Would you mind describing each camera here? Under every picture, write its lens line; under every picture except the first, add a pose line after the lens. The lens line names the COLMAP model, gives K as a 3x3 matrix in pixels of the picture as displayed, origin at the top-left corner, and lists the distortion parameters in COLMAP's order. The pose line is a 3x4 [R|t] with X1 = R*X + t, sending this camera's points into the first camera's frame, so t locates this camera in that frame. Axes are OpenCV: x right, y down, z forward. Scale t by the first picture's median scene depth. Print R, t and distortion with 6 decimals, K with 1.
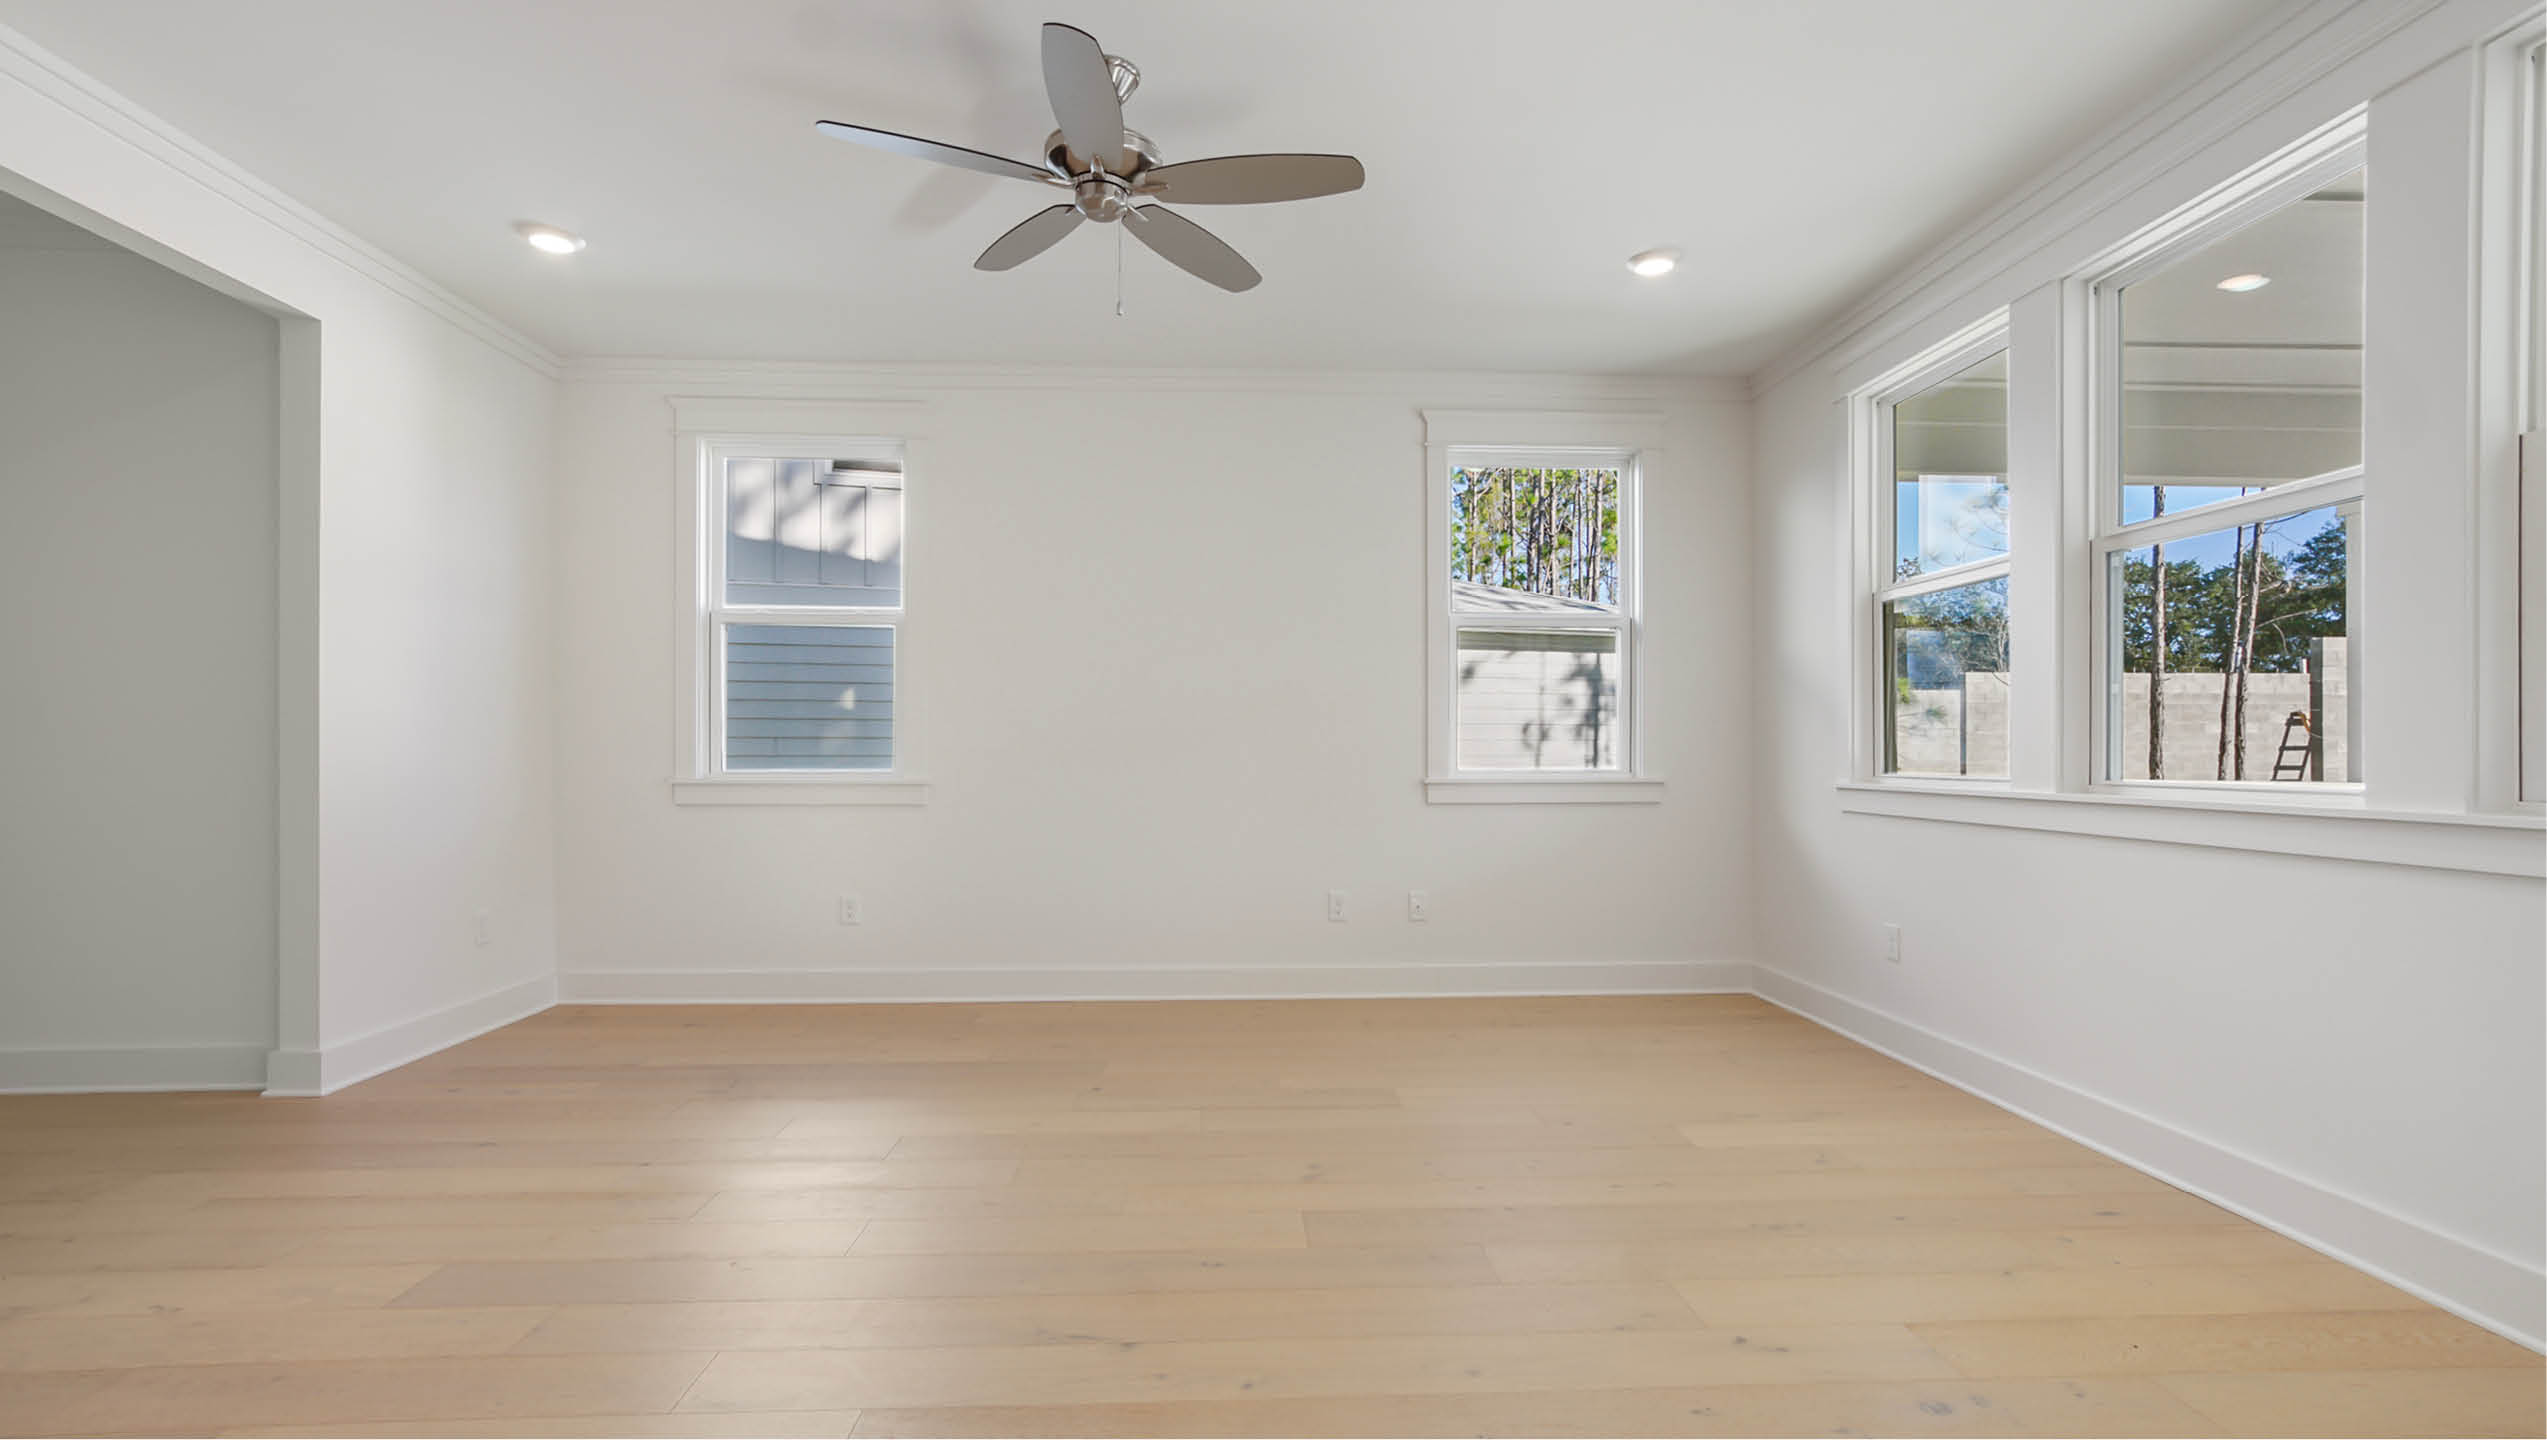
lens RADIAL K [[1137.7, 0, 1274.3], [0, 1137.7, 743.2], [0, 0, 1]] dist [0.000165, 0.000259]
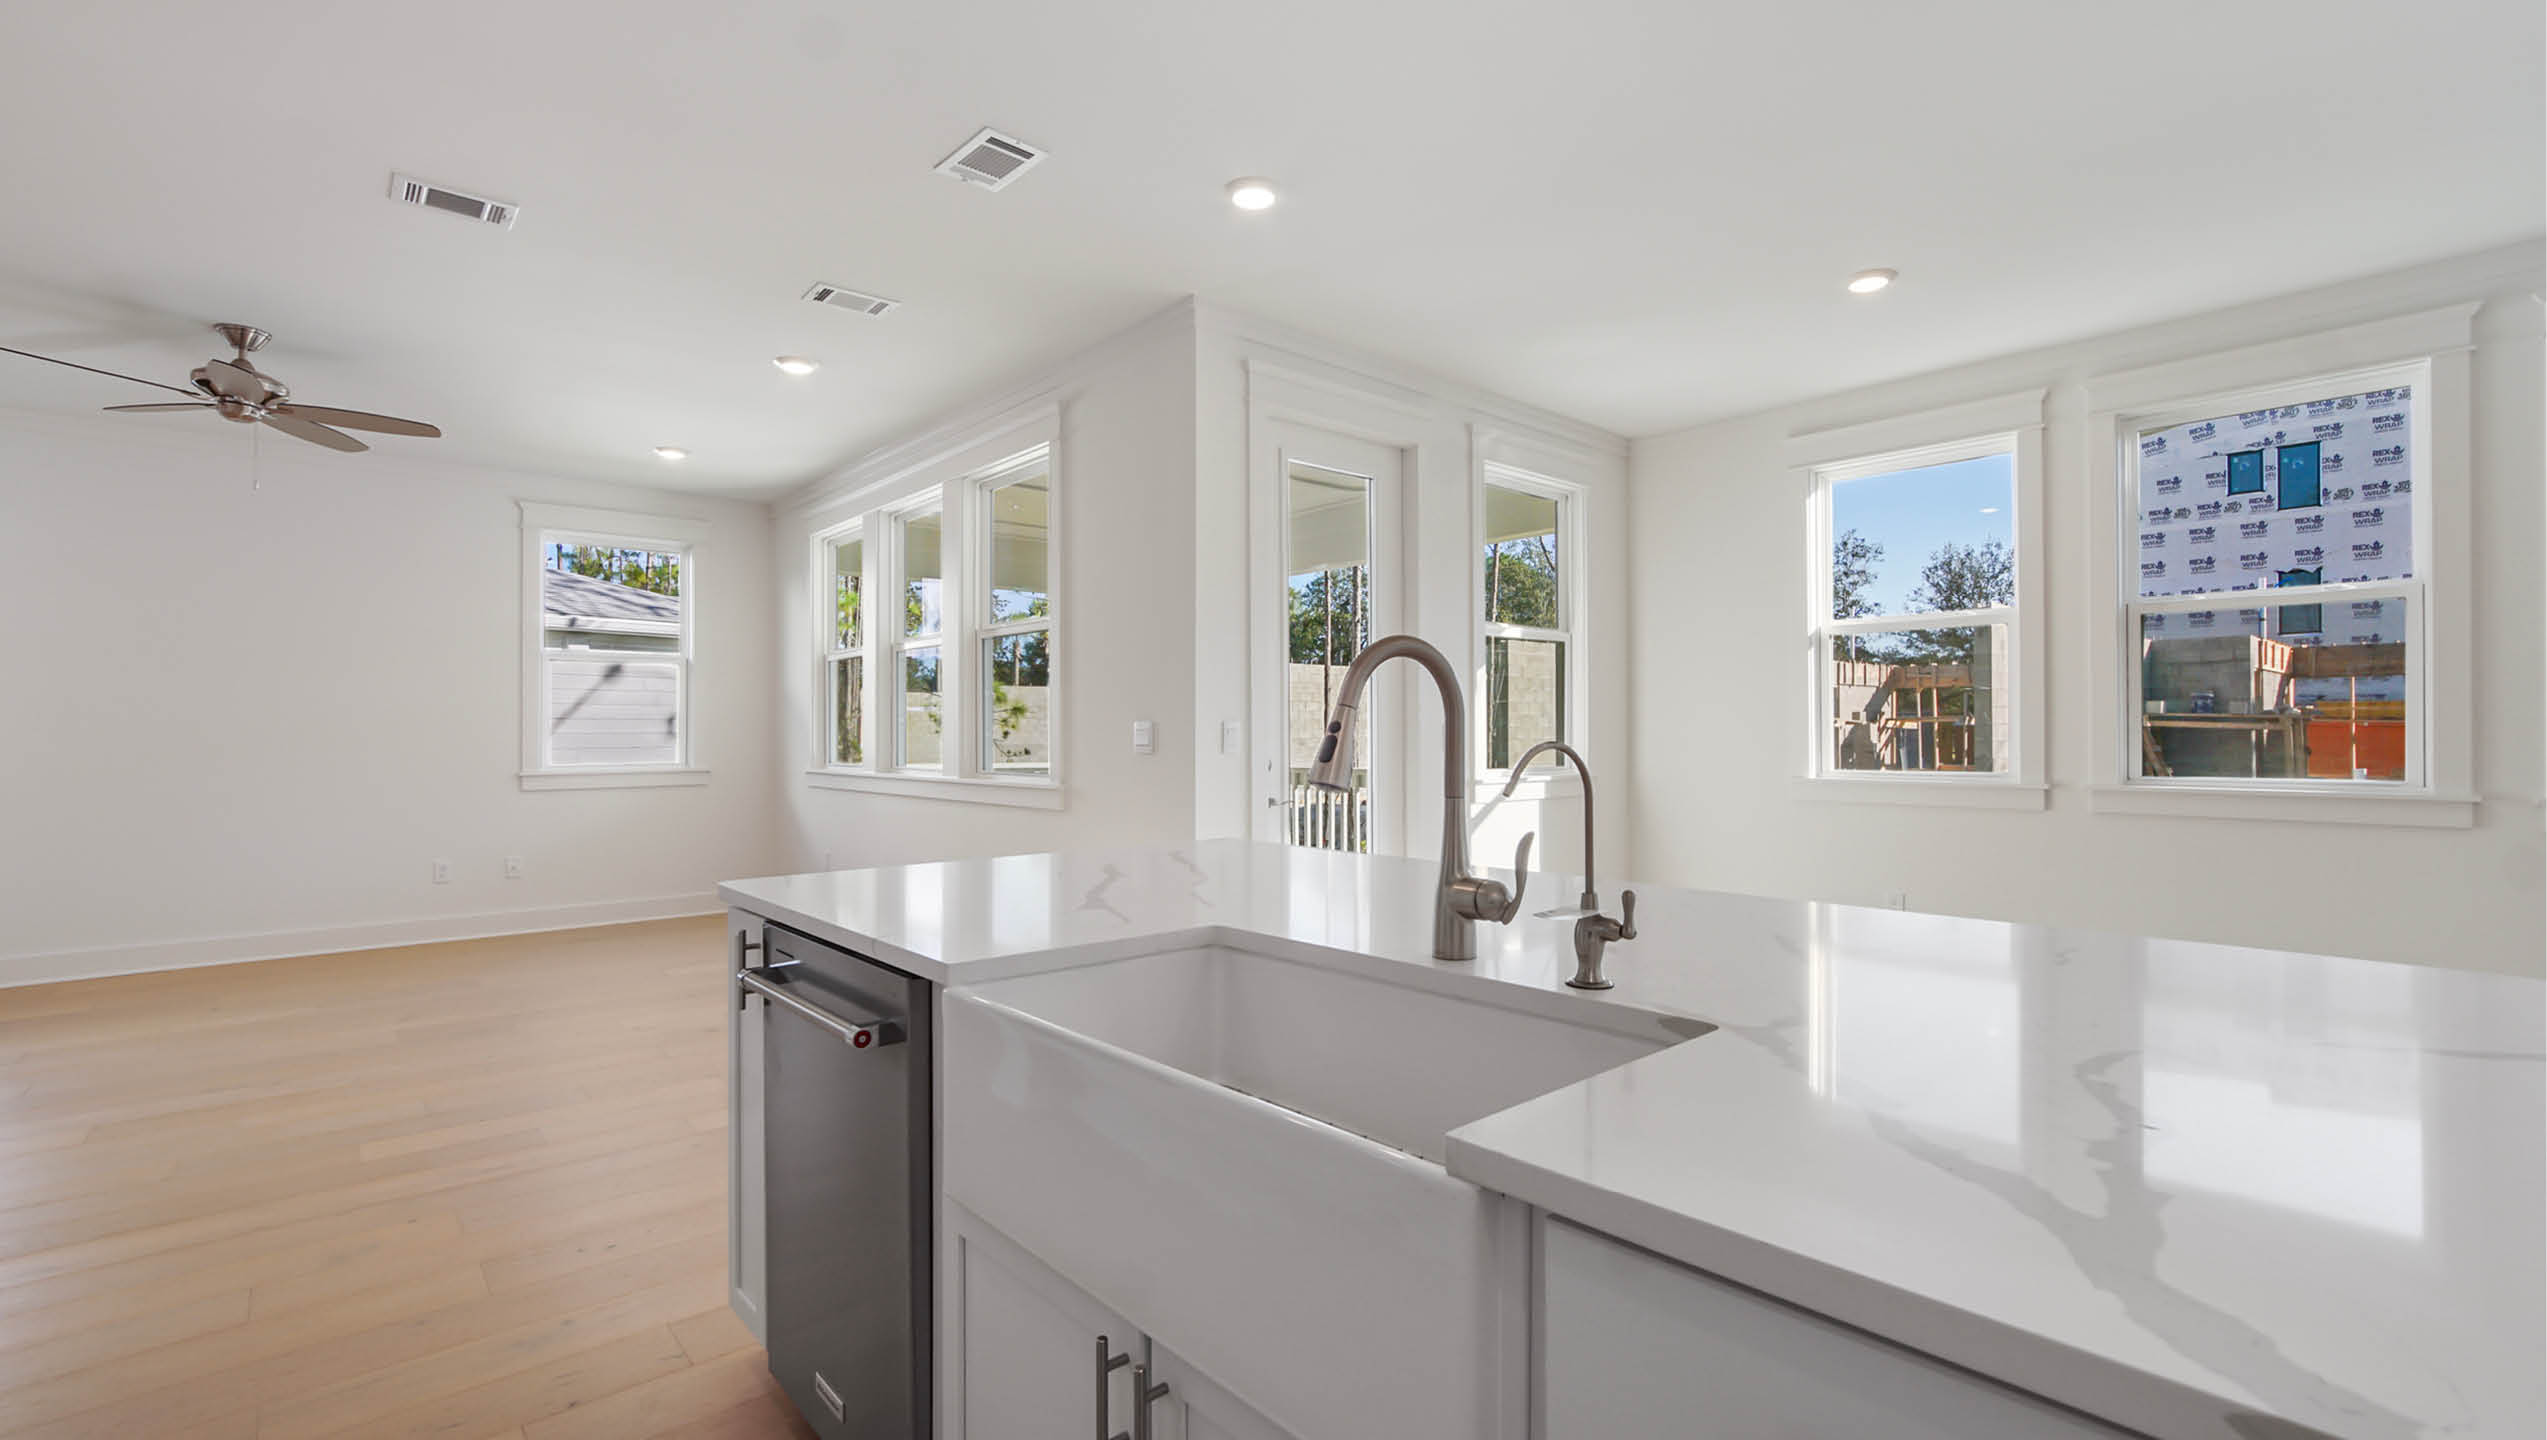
lens RADIAL K [[1165.0, 0, 1257.0], [0, 1165.0, 717.5], [0, 0, 1]] dist [-0.002546, -0.000252]
pose [[0.804814, 0.000967, 0.593527, 0.016580], [0.001688, 0.999991, -0.003918, -0.028947], [-0.593525, 0.004155, 0.804805, -0.673439]]
